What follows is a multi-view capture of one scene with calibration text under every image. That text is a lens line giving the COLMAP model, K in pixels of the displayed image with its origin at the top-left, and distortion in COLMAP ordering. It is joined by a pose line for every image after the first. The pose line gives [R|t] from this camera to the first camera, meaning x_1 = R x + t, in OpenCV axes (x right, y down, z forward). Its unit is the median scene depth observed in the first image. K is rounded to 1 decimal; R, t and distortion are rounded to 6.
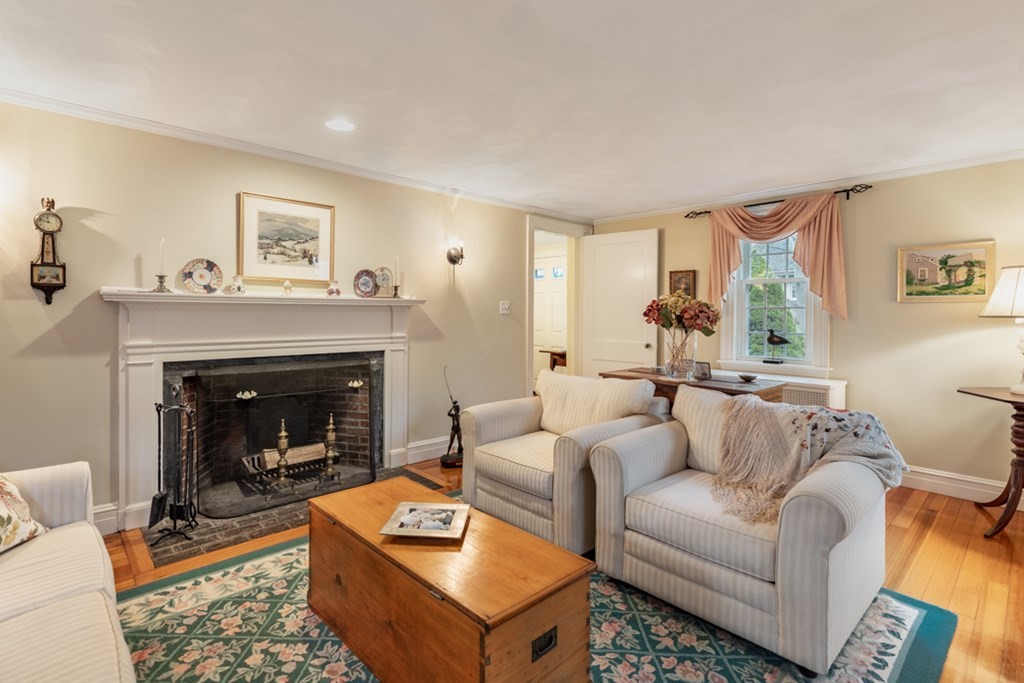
lens RADIAL K [[496.2, 0, 492.3], [0, 496.2, 317.3], [0, 0, 1]] dist [0.002732, 0.000330]
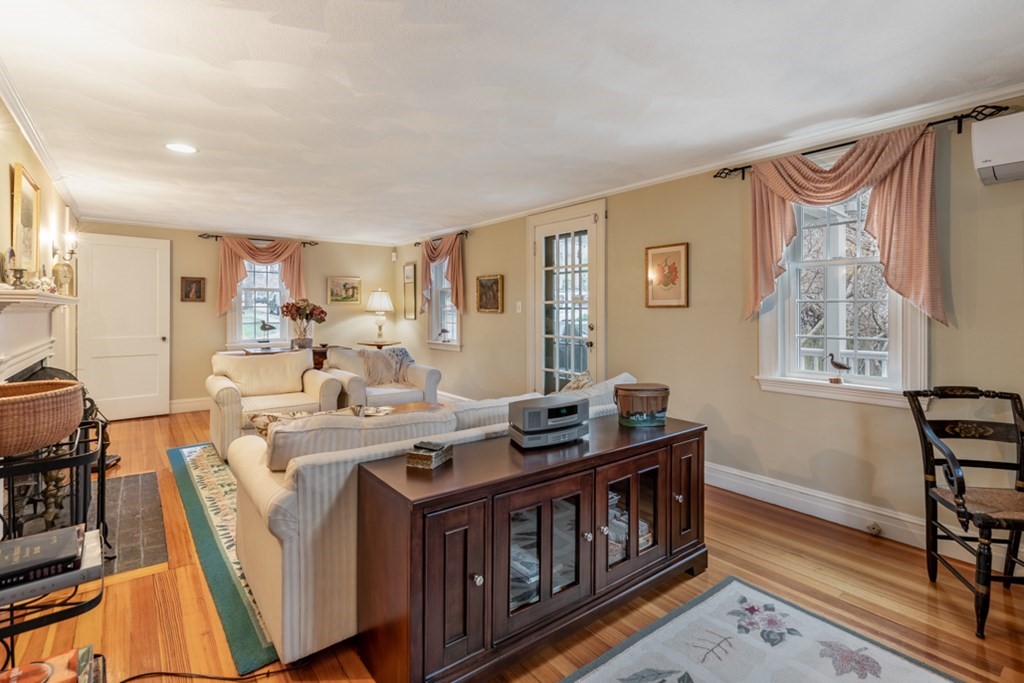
lens RADIAL K [[487.7, 0, 502.1], [0, 487.7, 306.9], [0, 0, 1]] dist [0.000349, 0.000048]
pose [[0.086908, -0.000293, 0.996216, -1.183752], [0.010193, 0.999948, -0.000595, -0.013877], [-0.996164, 0.010207, 0.086906, 0.153290]]
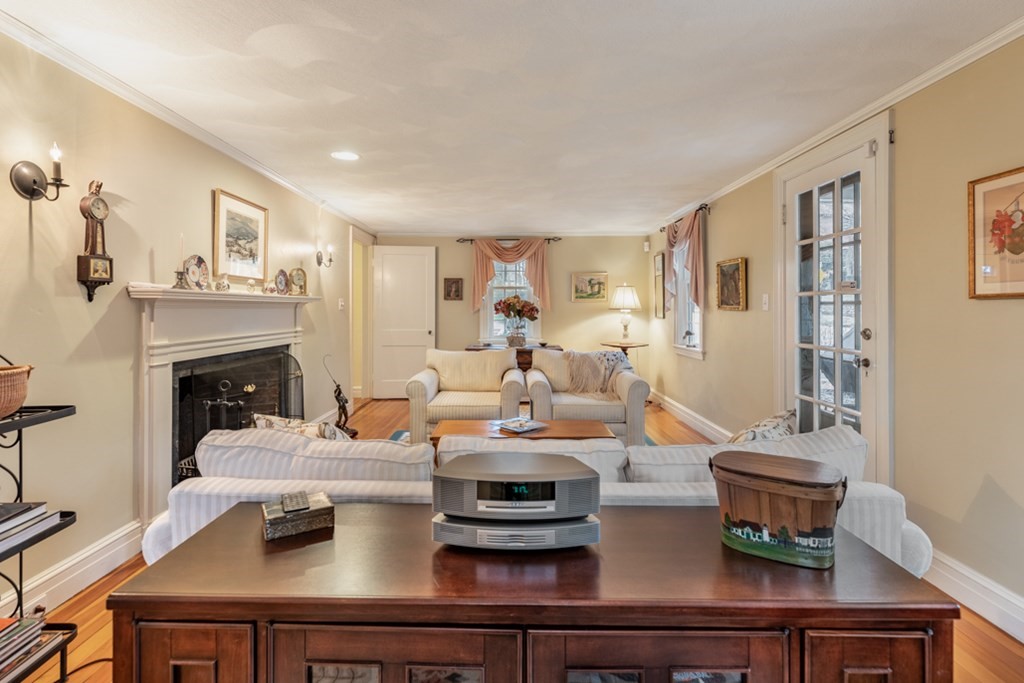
lens RADIAL K [[487.7, 0, 502.1], [0, 487.7, 306.9], [0, 0, 1]] dist [0.000349, 0.000048]
pose [[0.683988, -0.003429, 0.729485, -0.806598], [0.011612, 0.999913, -0.006187, -0.002358], [-0.729400, 0.012703, 0.683969, -0.086454]]
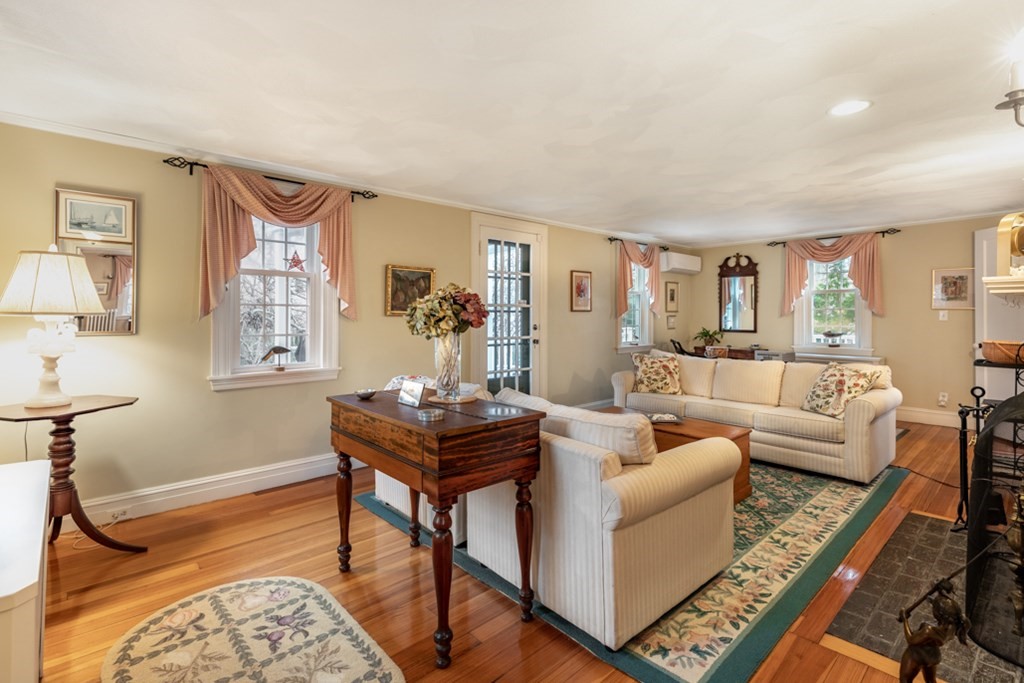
lens RADIAL K [[484.6, 0, 514.1], [0, 484.6, 316.1], [0, 0, 1]] dist [0.003392, 0.000475]
pose [[-0.999963, -0.006489, -0.005646, 0.266965], [-0.006546, 0.999926, 0.010245, -0.010030], [0.005579, 0.010282, -0.999932, 1.640275]]
